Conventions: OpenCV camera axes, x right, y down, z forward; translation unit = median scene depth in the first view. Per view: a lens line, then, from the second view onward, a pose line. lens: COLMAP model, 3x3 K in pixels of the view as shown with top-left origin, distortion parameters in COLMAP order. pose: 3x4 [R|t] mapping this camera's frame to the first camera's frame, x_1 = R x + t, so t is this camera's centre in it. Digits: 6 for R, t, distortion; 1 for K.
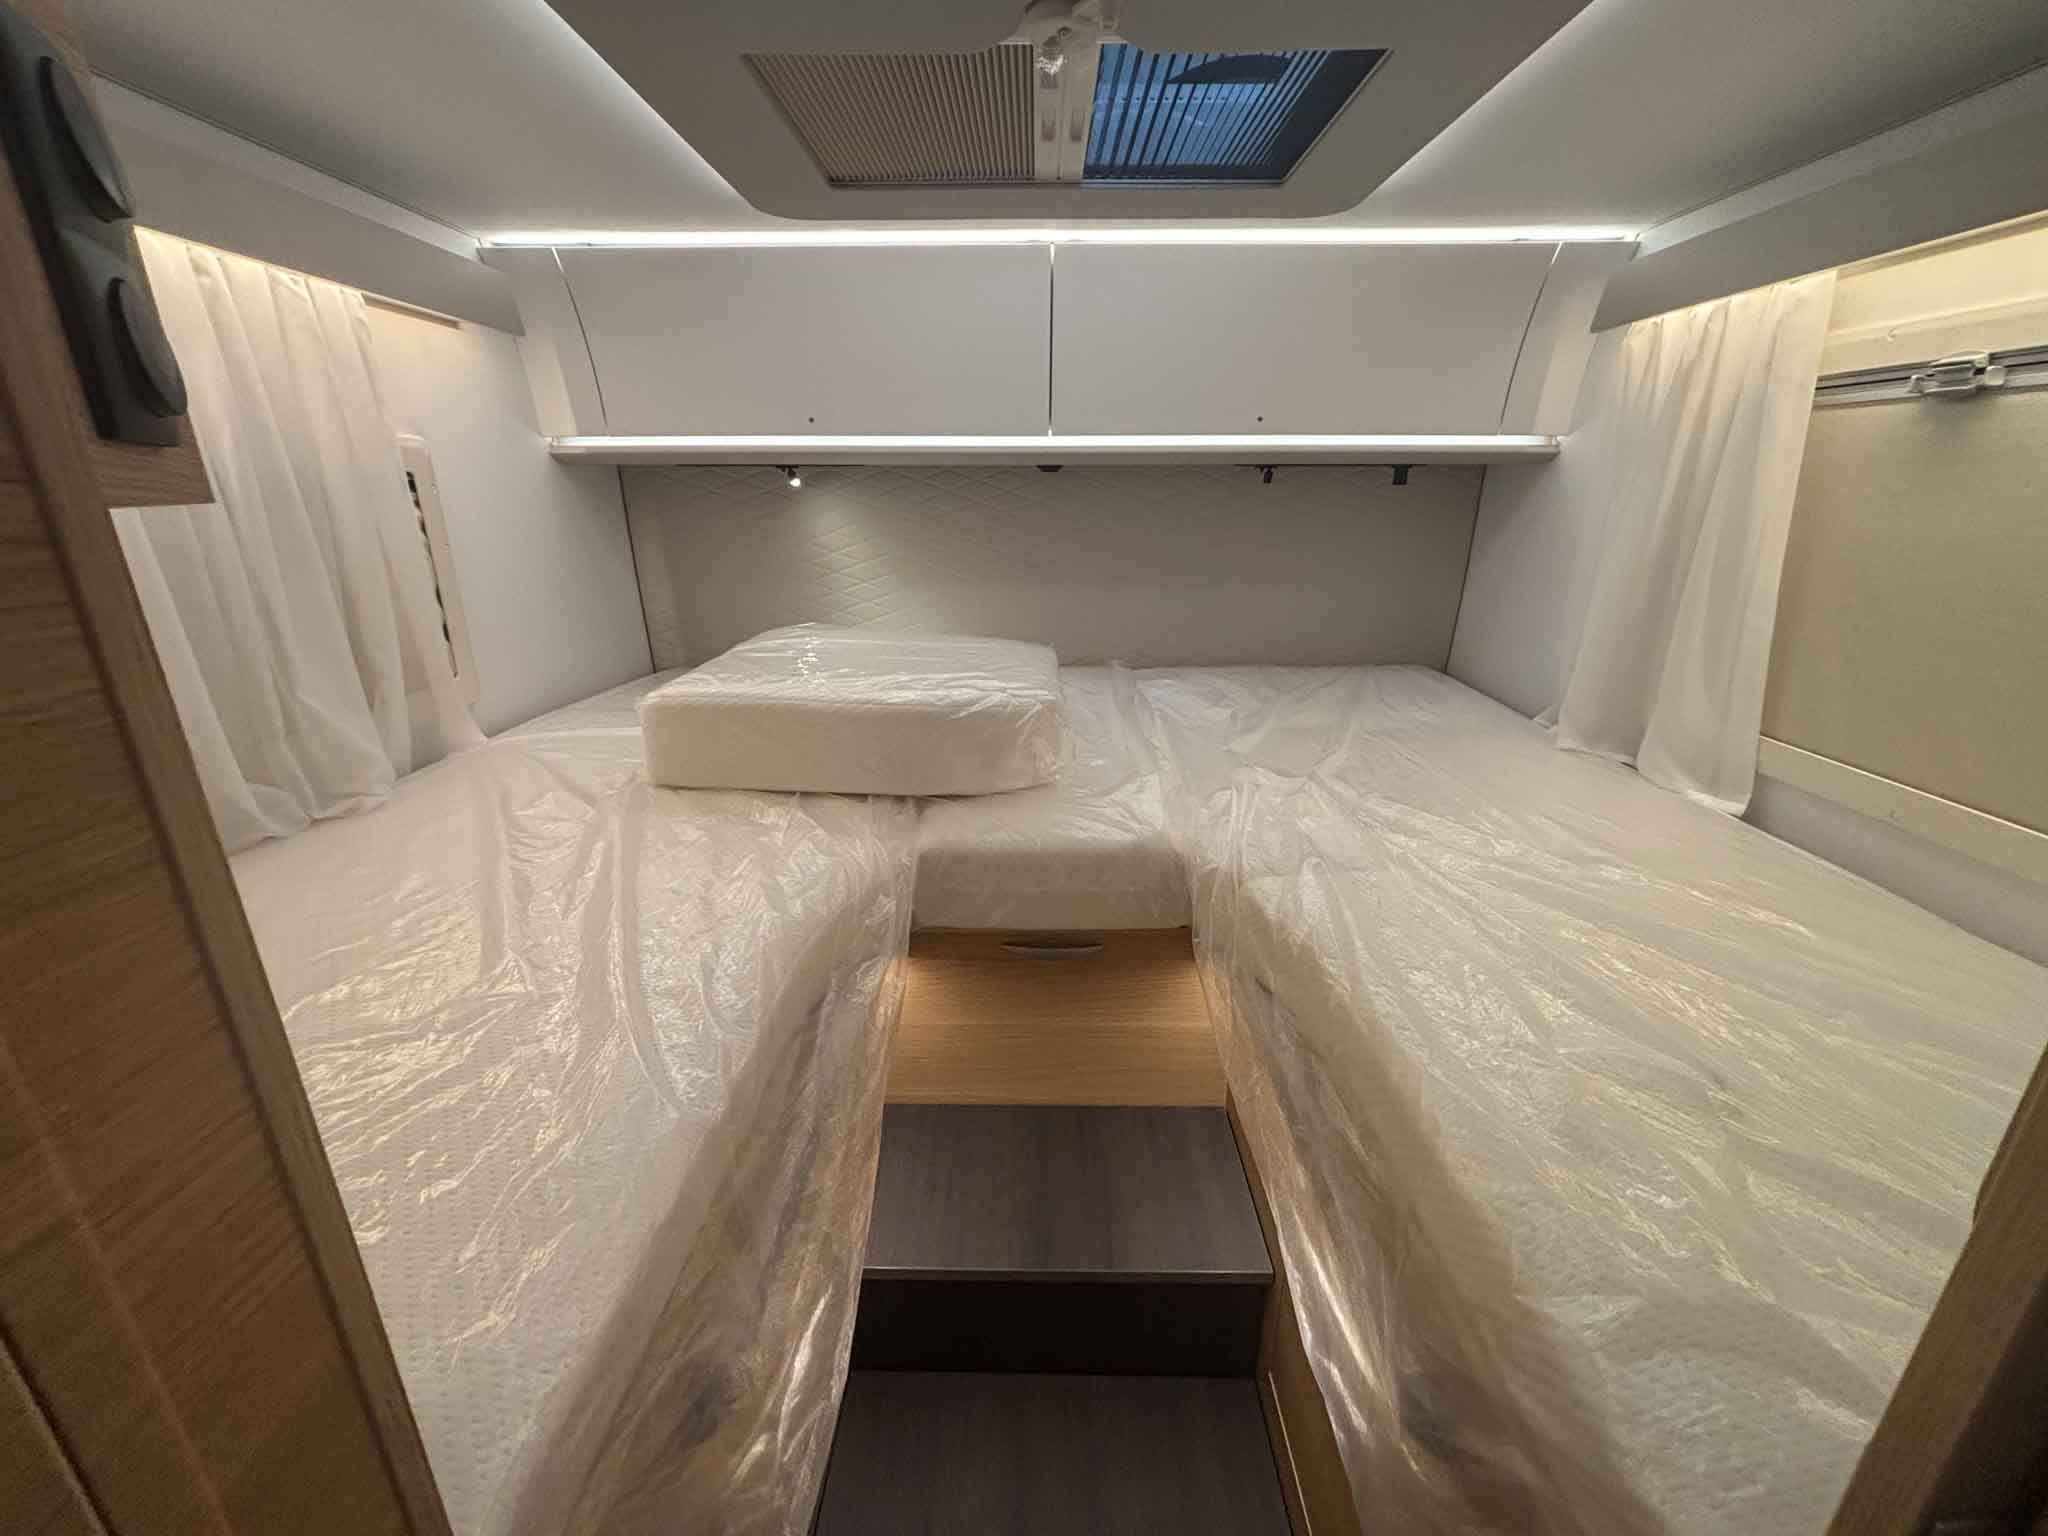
lens RADIAL K [[830.7, 0, 1024.0], [0, 830.7, 768.0], [0, 0, 1]] dist [0.012158, 0.000047]
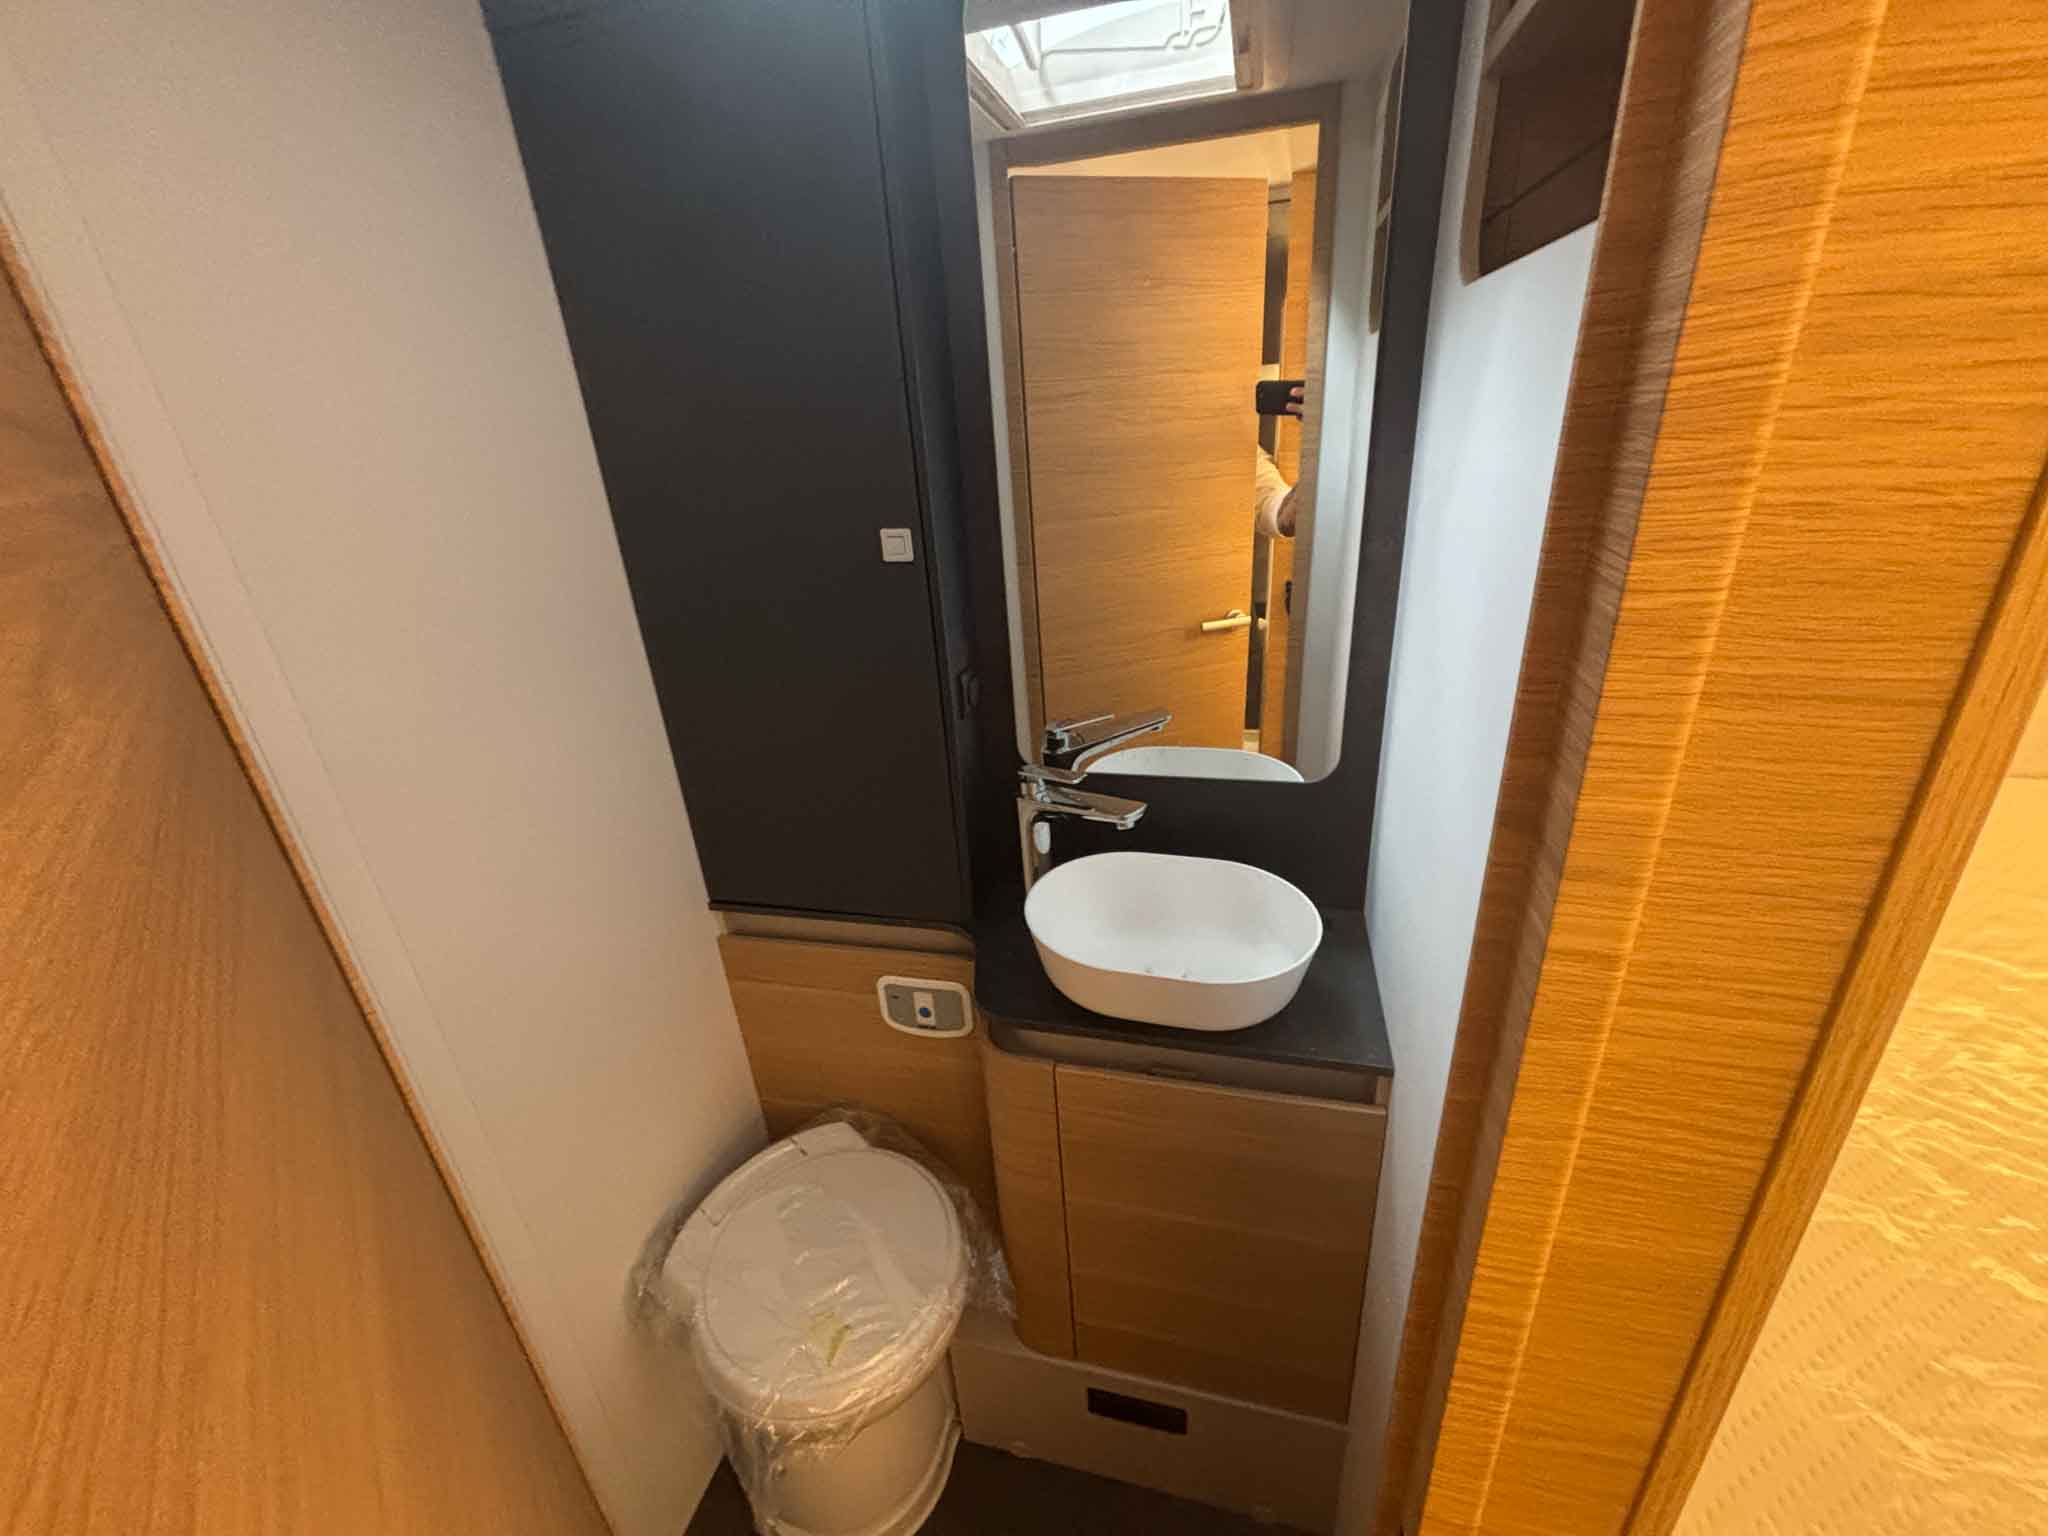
lens RADIAL K [[827.0, 0, 1022.6], [0, 827.0, 757.6], [0, 0, 1]] dist [0.000972, 0.000345]
pose [[-0.230196, 0.396313, -0.888789, -0.038882], [-0.252902, 0.857573, 0.447895, 0.008704], [0.939708, 0.327880, -0.097181, 0.115475]]
